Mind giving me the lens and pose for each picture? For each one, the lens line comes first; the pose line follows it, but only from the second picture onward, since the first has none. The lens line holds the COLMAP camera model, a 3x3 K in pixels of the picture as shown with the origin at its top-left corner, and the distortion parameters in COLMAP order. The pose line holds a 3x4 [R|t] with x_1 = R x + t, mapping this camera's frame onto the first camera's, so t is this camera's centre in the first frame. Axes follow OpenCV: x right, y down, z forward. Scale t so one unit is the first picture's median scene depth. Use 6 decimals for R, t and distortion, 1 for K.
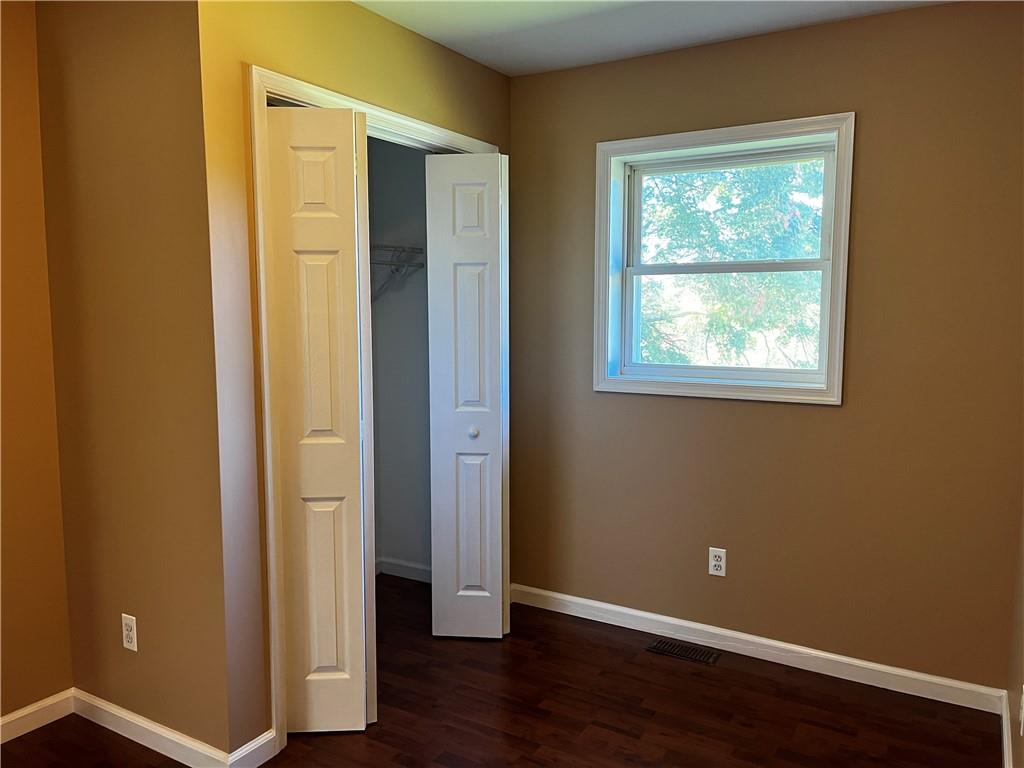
lens RADIAL K [[766.8, 0, 525.7], [0, 766.8, 400.1], [0, 0, 1]] dist [0.066516, -0.001997]
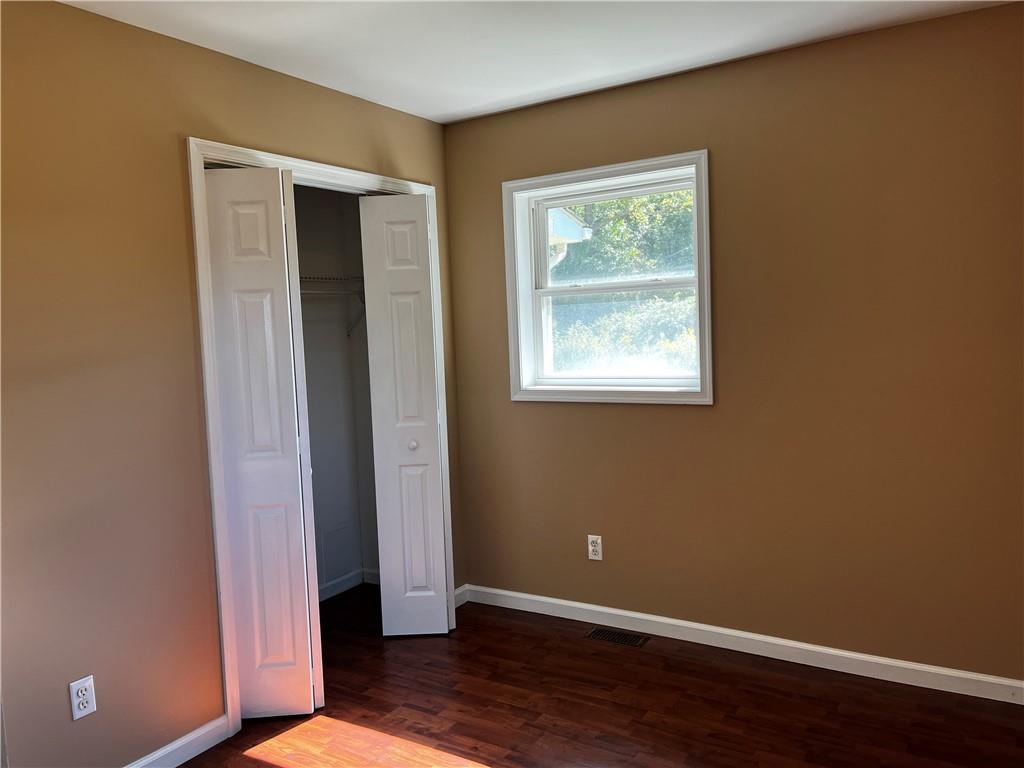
lens RADIAL K [[766.8, 0, 518.0], [0, 766.8, 385.9], [0, 0, 1]] dist [0.066516, -0.001997]
pose [[0.998317, -0.052747, -0.024087, 0.122906], [0.051911, 0.998069, -0.034105, 0.002104], [0.025840, 0.032798, 0.999128, -0.106856]]
